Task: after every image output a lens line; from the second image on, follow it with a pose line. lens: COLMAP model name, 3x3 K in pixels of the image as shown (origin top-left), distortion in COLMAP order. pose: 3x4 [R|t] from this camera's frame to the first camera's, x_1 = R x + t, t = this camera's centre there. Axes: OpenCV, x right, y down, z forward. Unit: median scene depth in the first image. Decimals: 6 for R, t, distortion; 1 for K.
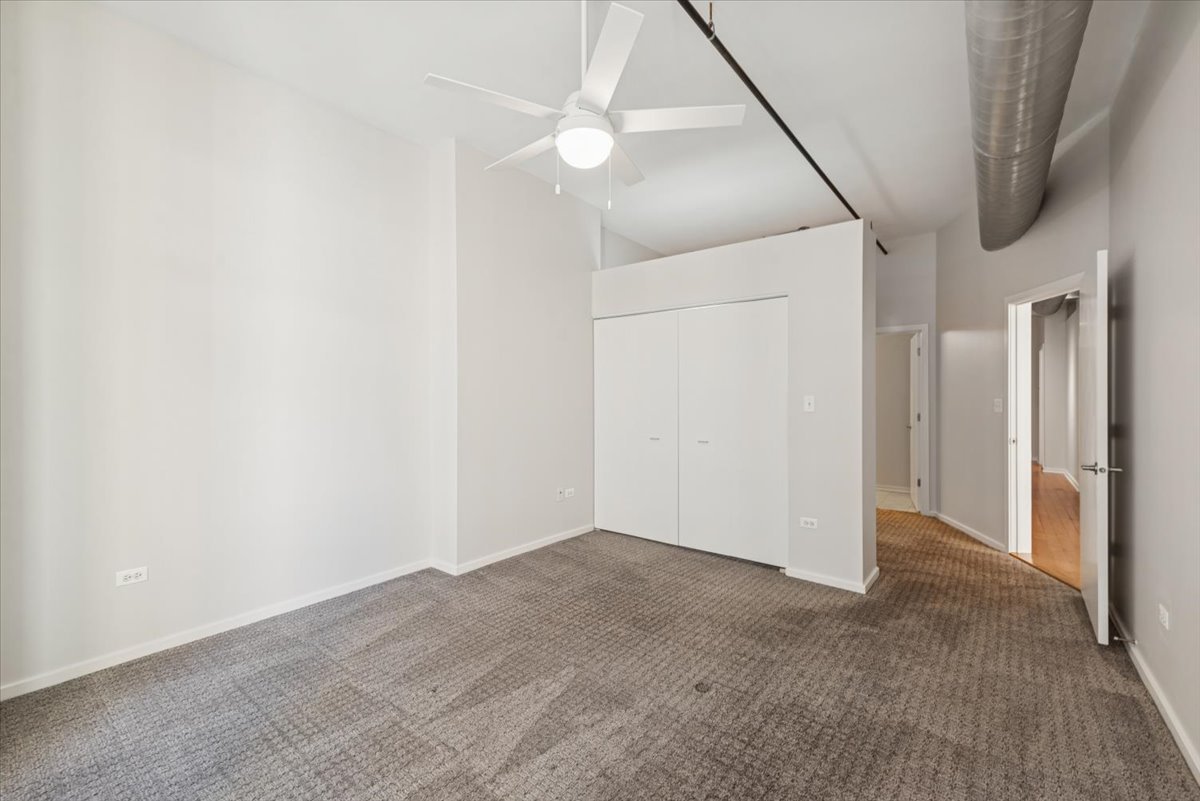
lens RADIAL K [[476.5, 0, 590.5], [0, 476.5, 399.1], [0, 0, 1]] dist [0.011016, -0.000347]
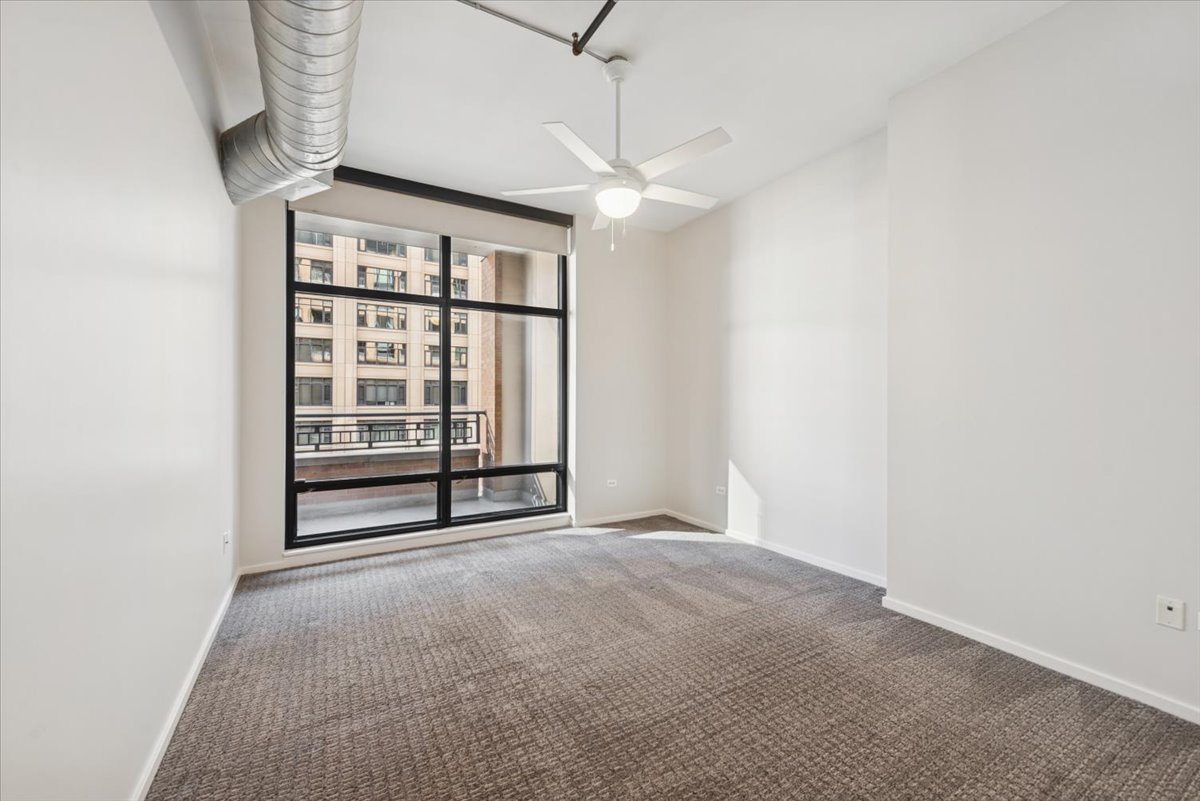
lens RADIAL K [[476.5, 0, 590.5], [0, 476.5, 399.1], [0, 0, 1]] dist [0.011016, -0.000347]
pose [[-0.359199, 0.000109, -0.933261, 0.724024], [-0.002314, 0.999997, 0.001007, -0.001078], [0.933258, 0.002522, -0.359198, 0.837548]]
